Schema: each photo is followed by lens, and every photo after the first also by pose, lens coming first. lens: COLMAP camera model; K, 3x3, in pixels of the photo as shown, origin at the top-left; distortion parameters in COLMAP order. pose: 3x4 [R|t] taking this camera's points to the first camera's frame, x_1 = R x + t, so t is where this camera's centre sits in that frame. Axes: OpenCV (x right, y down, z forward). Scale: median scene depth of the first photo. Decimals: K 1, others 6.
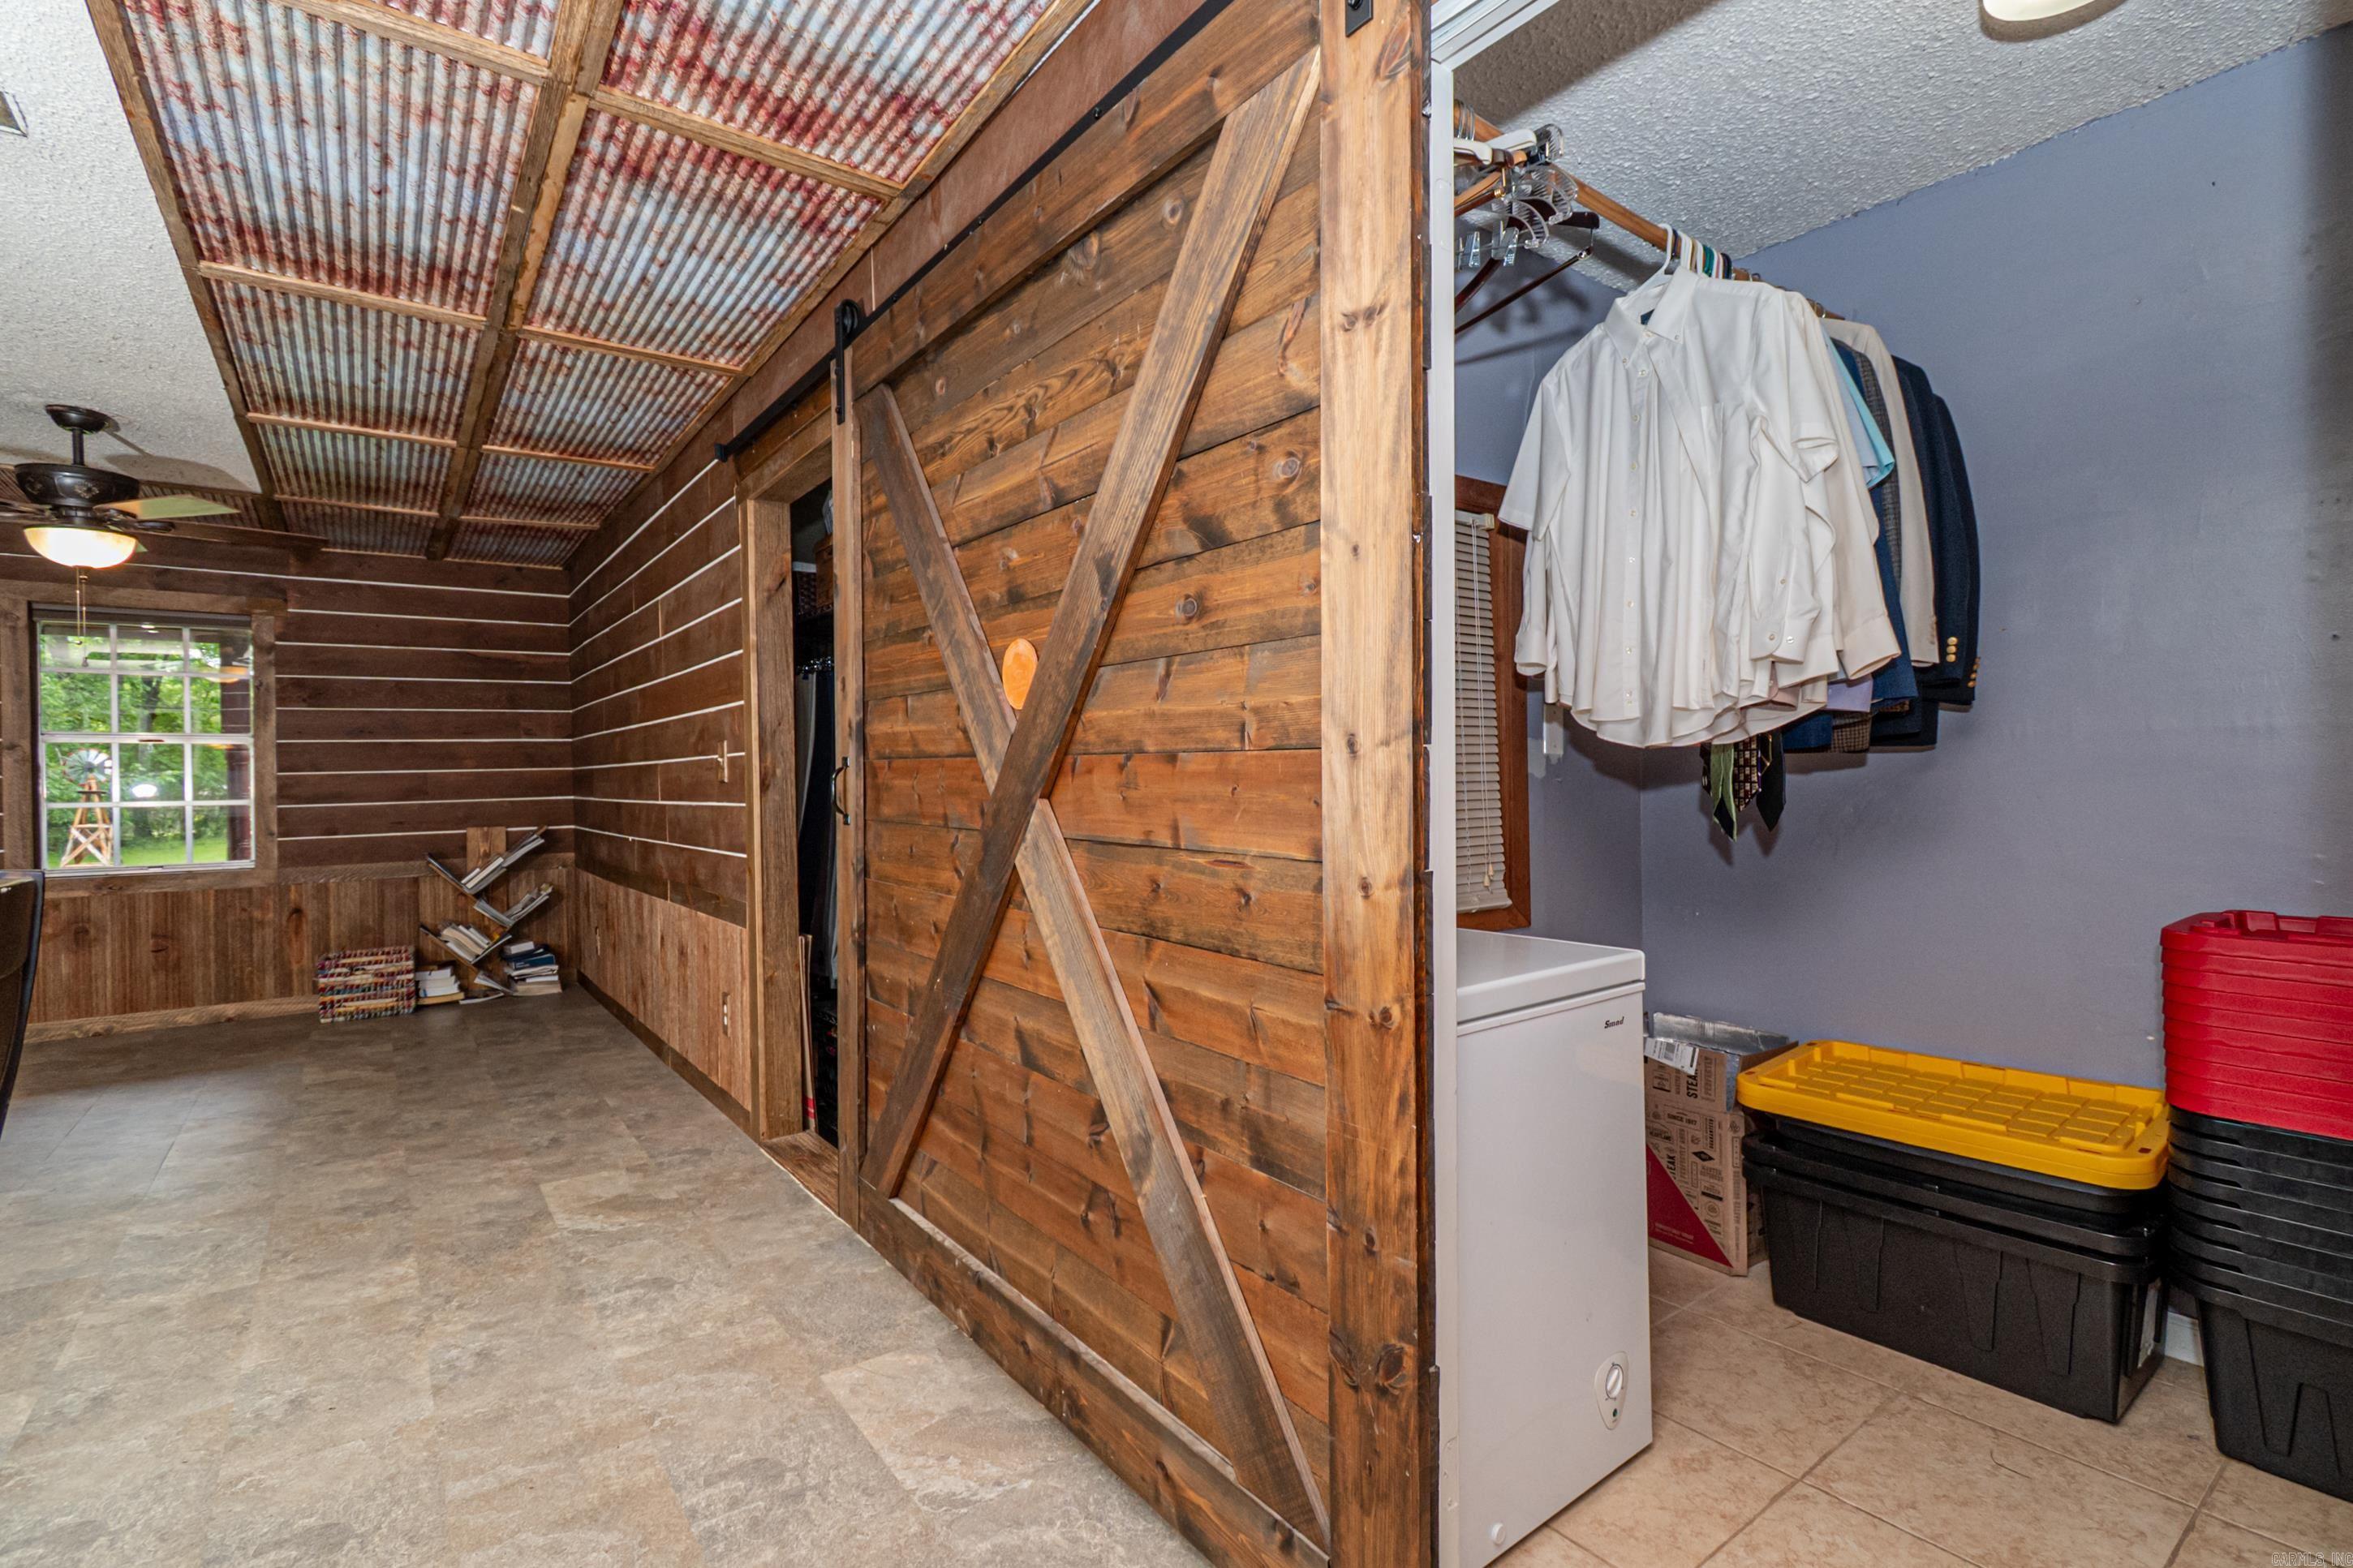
lens RADIAL K [[1078.9, 0, 1187.3], [0, 1078.9, 780.4], [0, 0, 1]] dist [0.008743, -0.007287]
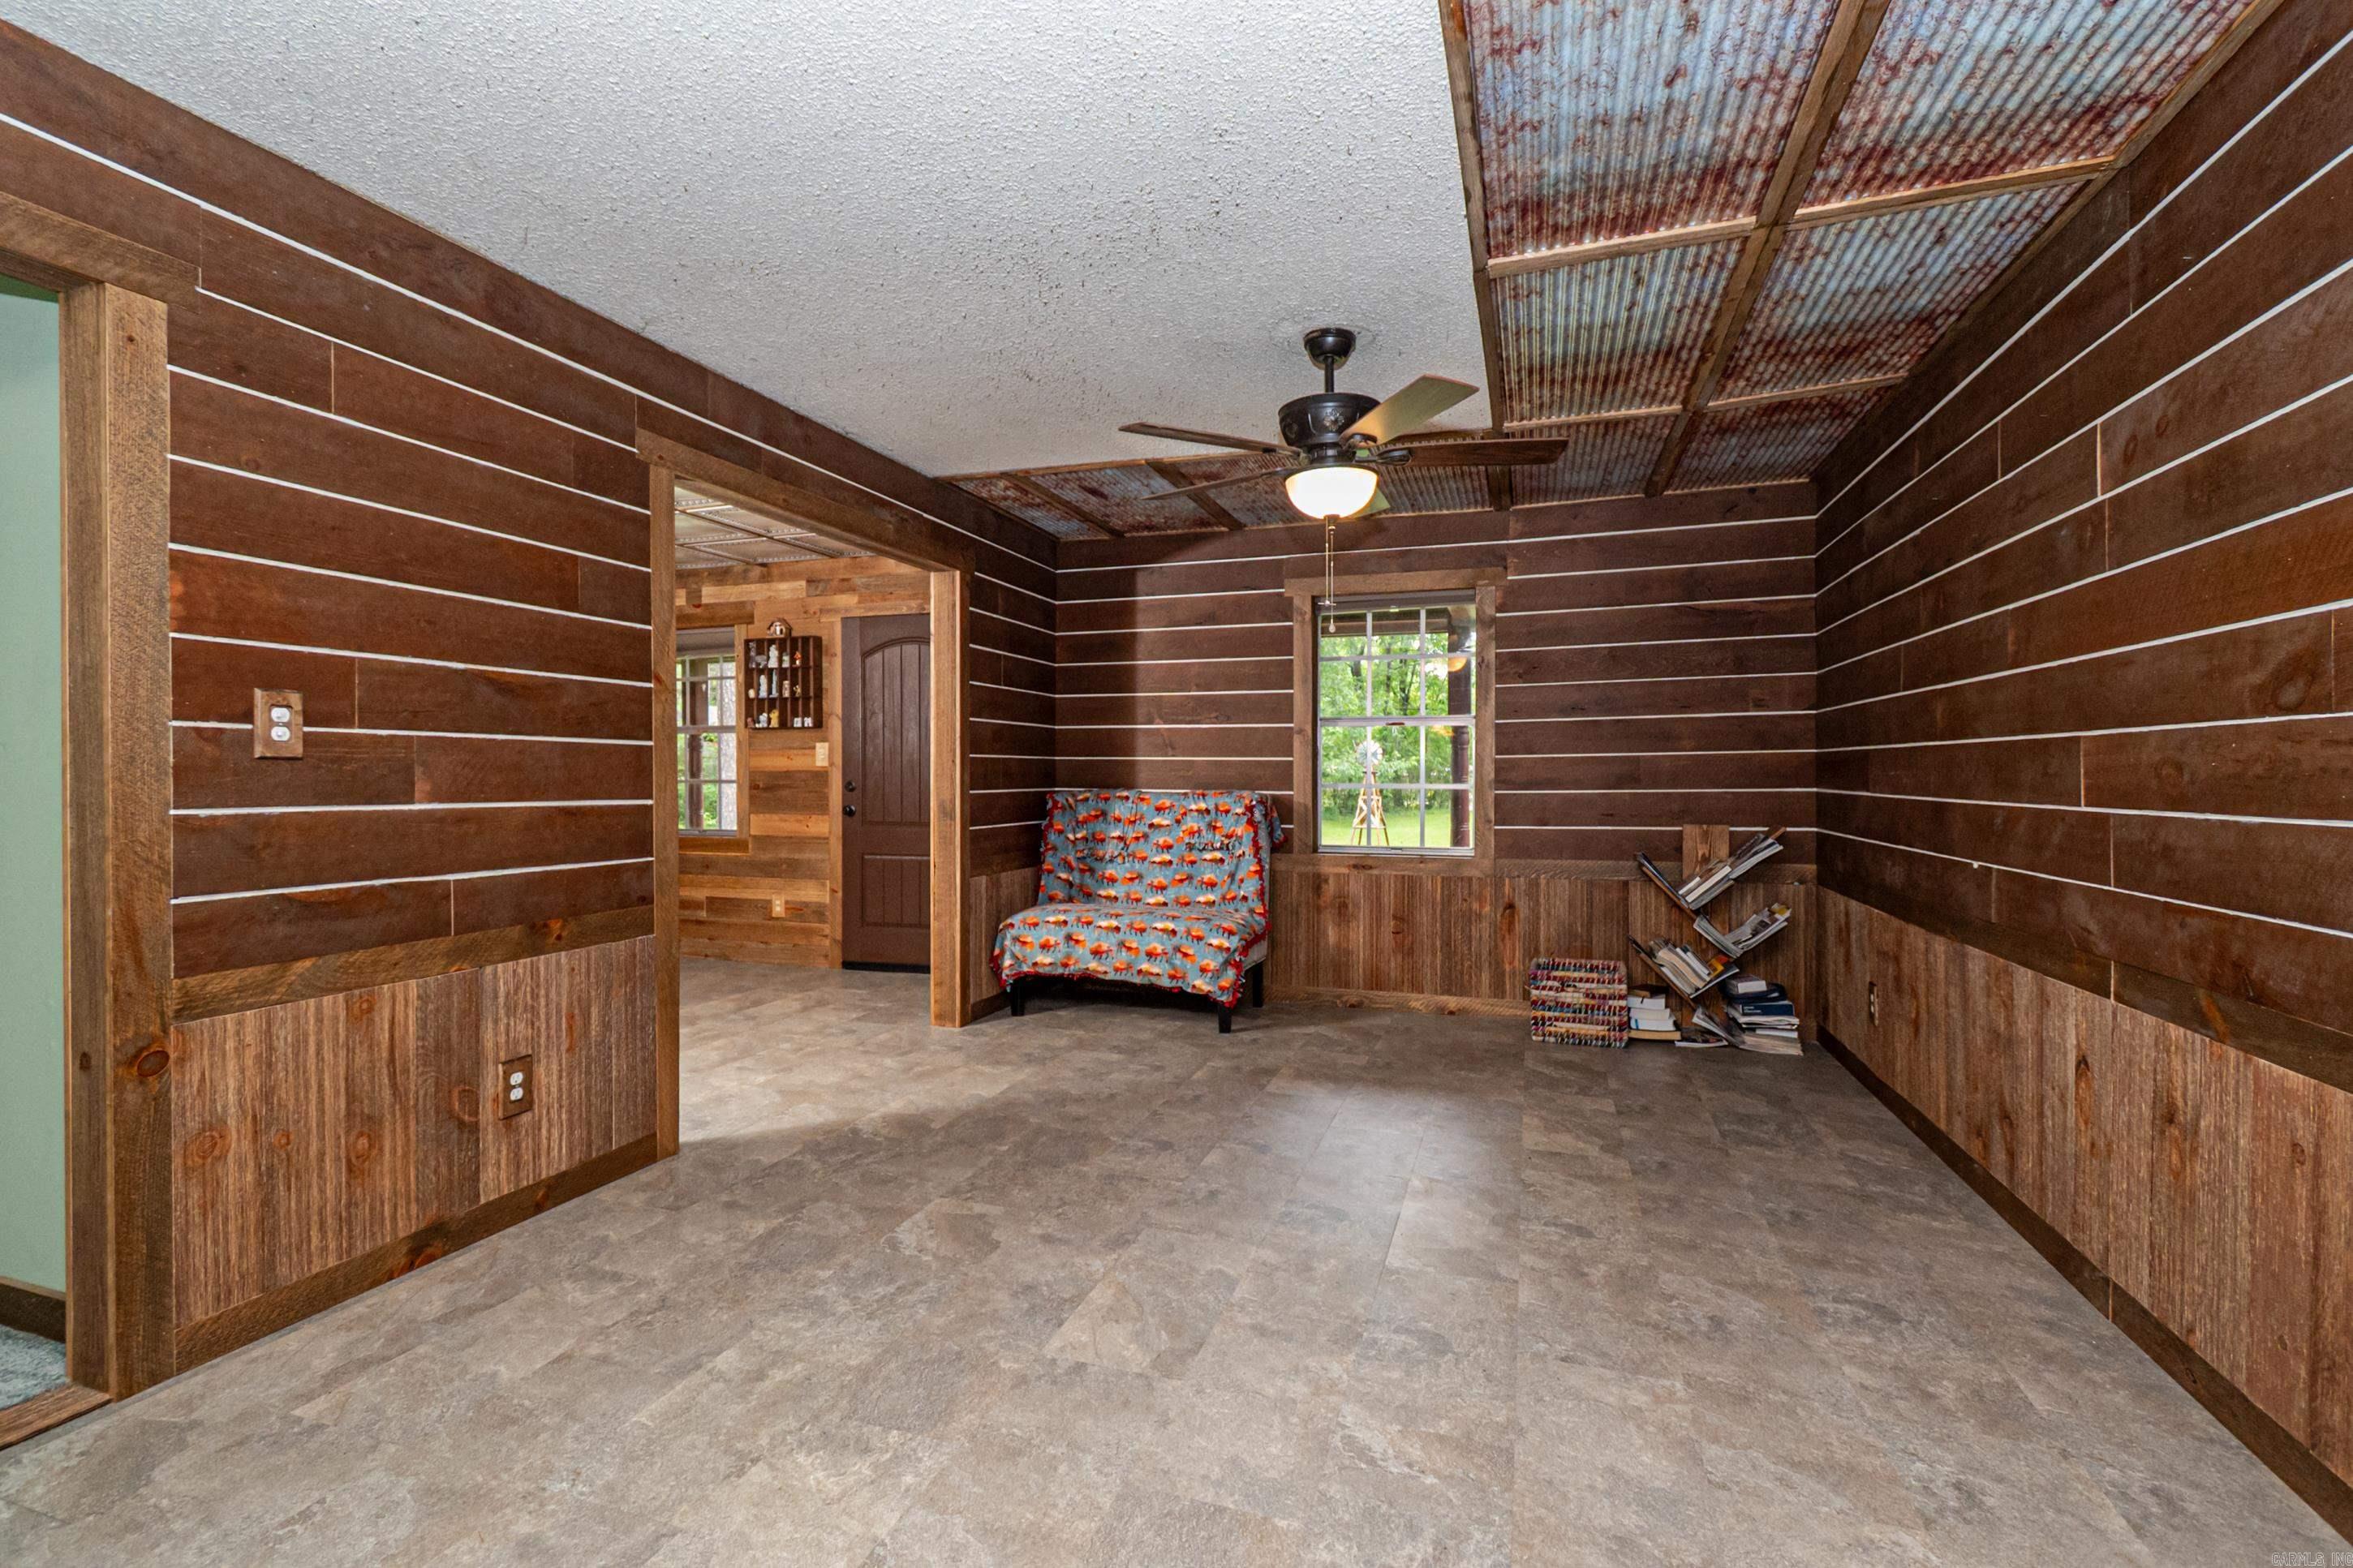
lens RADIAL K [[1043.2, 0, 1176.5], [0, 1043.2, 784.0], [0, 0, 1]] dist [0.008277, -0.005491]
pose [[0.557488, 0.022351, -0.829884, -0.251184], [-0.009191, 0.999742, 0.020751, 0.001094], [0.830134, -0.003941, 0.557550, 0.275239]]
